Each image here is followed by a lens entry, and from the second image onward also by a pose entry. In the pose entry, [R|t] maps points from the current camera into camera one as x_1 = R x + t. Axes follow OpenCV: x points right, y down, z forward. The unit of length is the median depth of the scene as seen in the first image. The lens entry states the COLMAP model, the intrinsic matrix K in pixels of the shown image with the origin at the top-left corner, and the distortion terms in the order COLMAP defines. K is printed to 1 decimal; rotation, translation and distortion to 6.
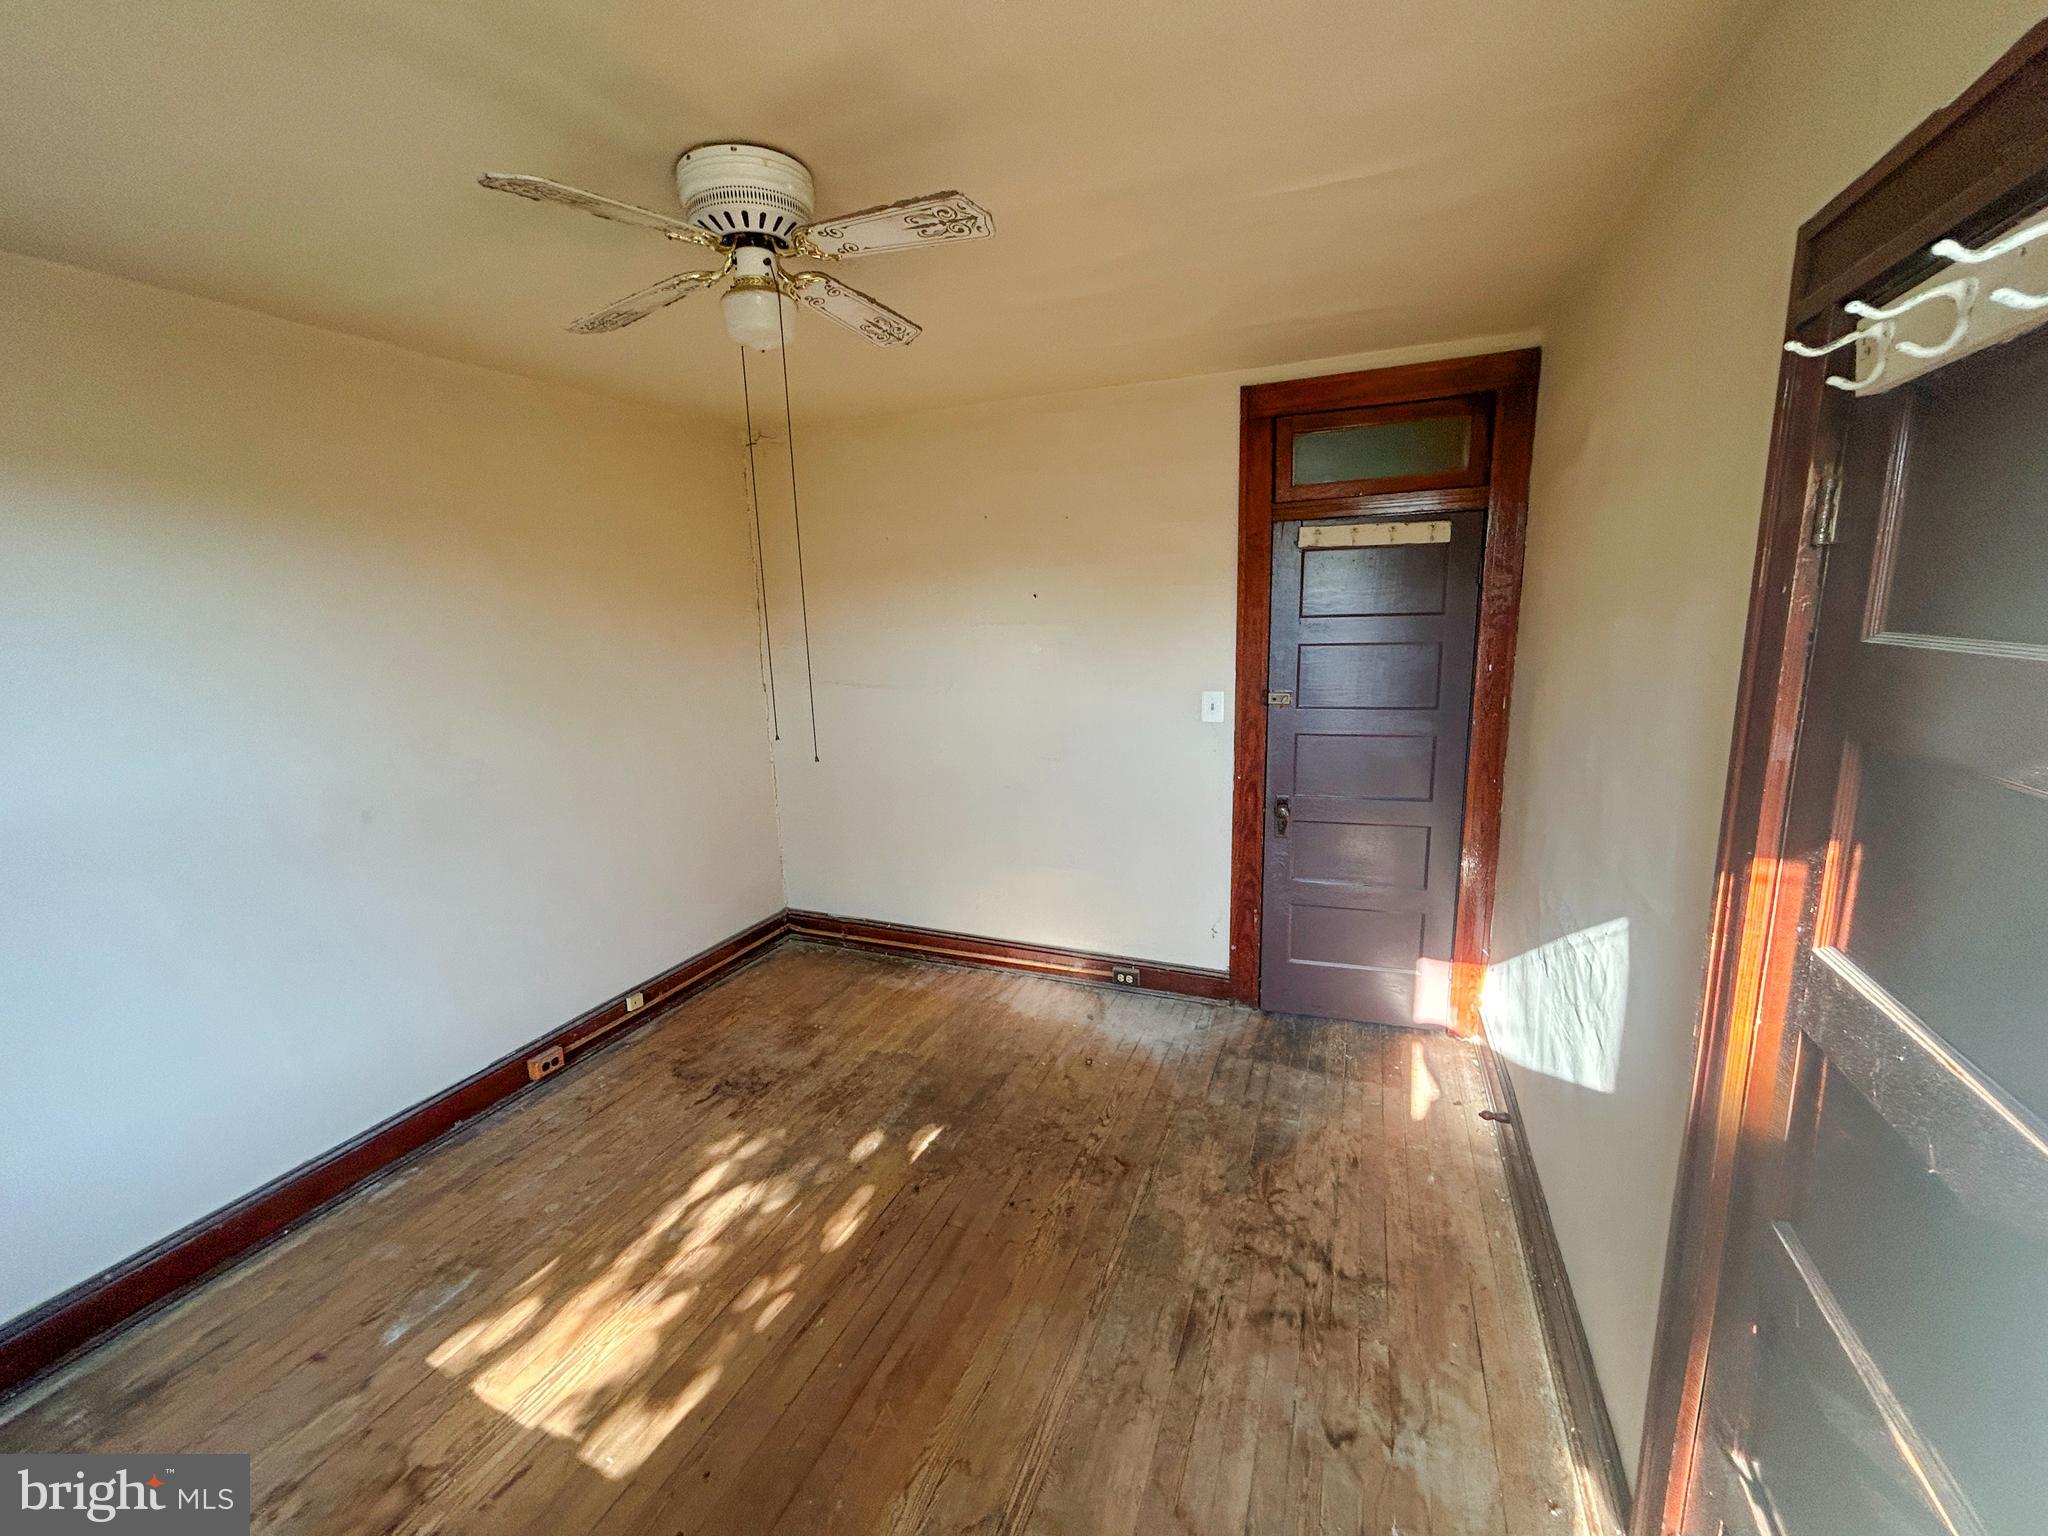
lens RADIAL K [[836.7, 0, 1022.8], [0, 836.7, 767.1], [0, 0, 1]] dist [0.003216, 0.000648]
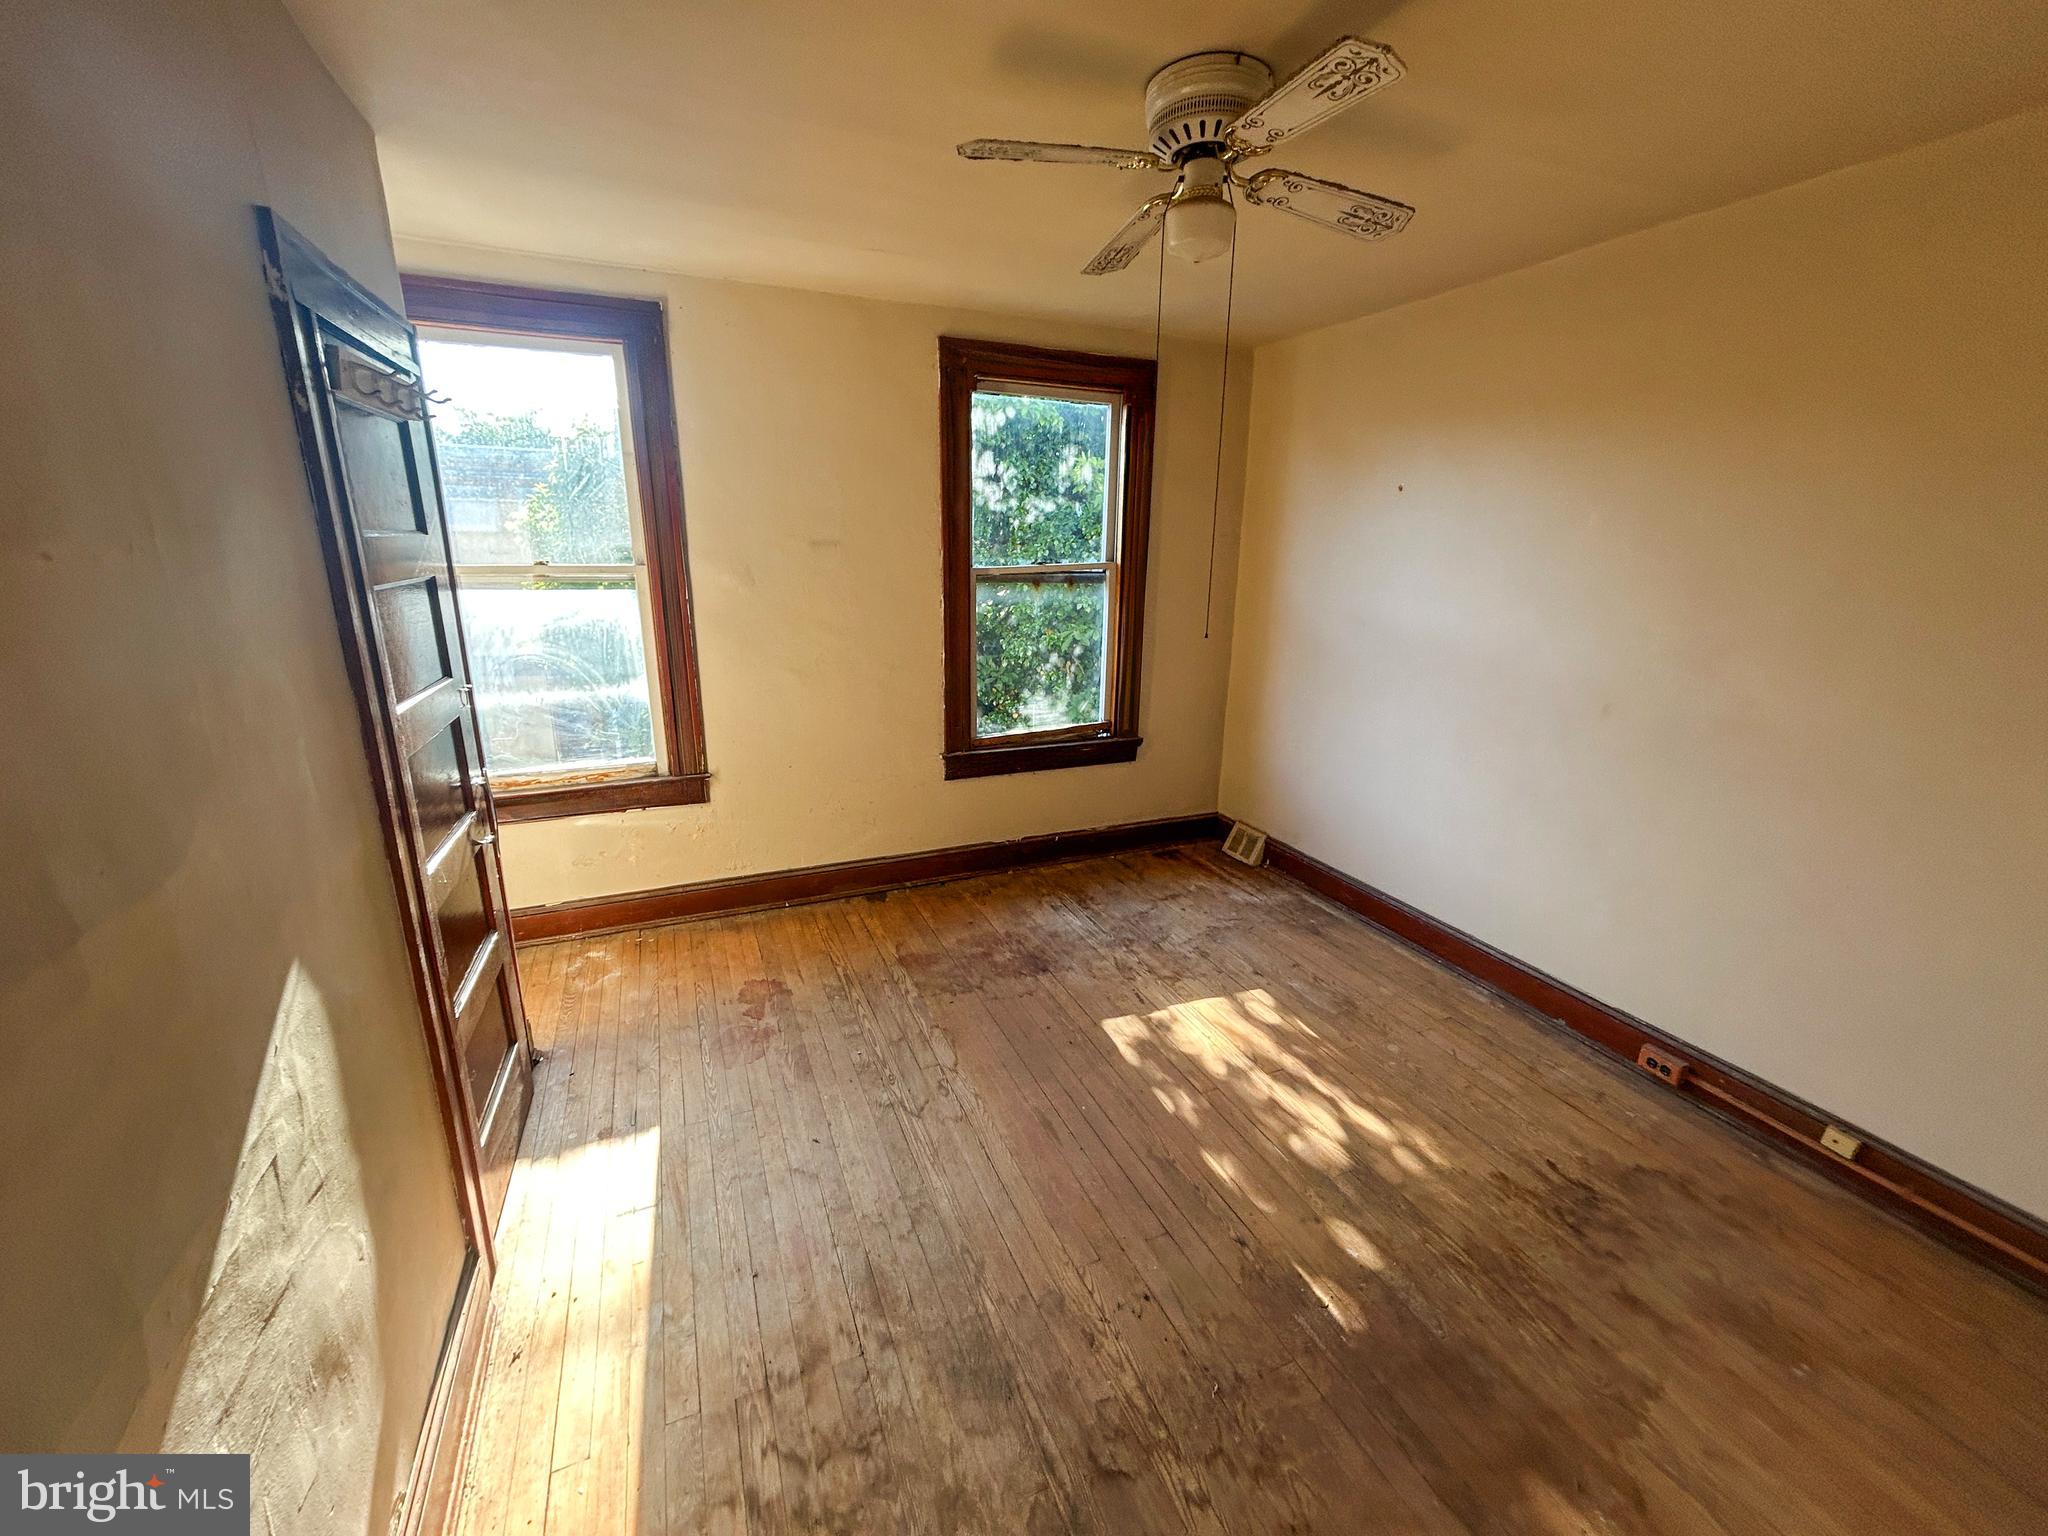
lens RADIAL K [[836.7, 0, 1023.2], [0, 836.7, 767.8], [0, 0, 1]] dist [0.003216, 0.000648]
pose [[-0.700071, 0.213405, -0.681439, 0.495692], [-0.128724, 0.900949, 0.414392, -0.230163], [0.702375, 0.377821, -0.603258, 1.211797]]
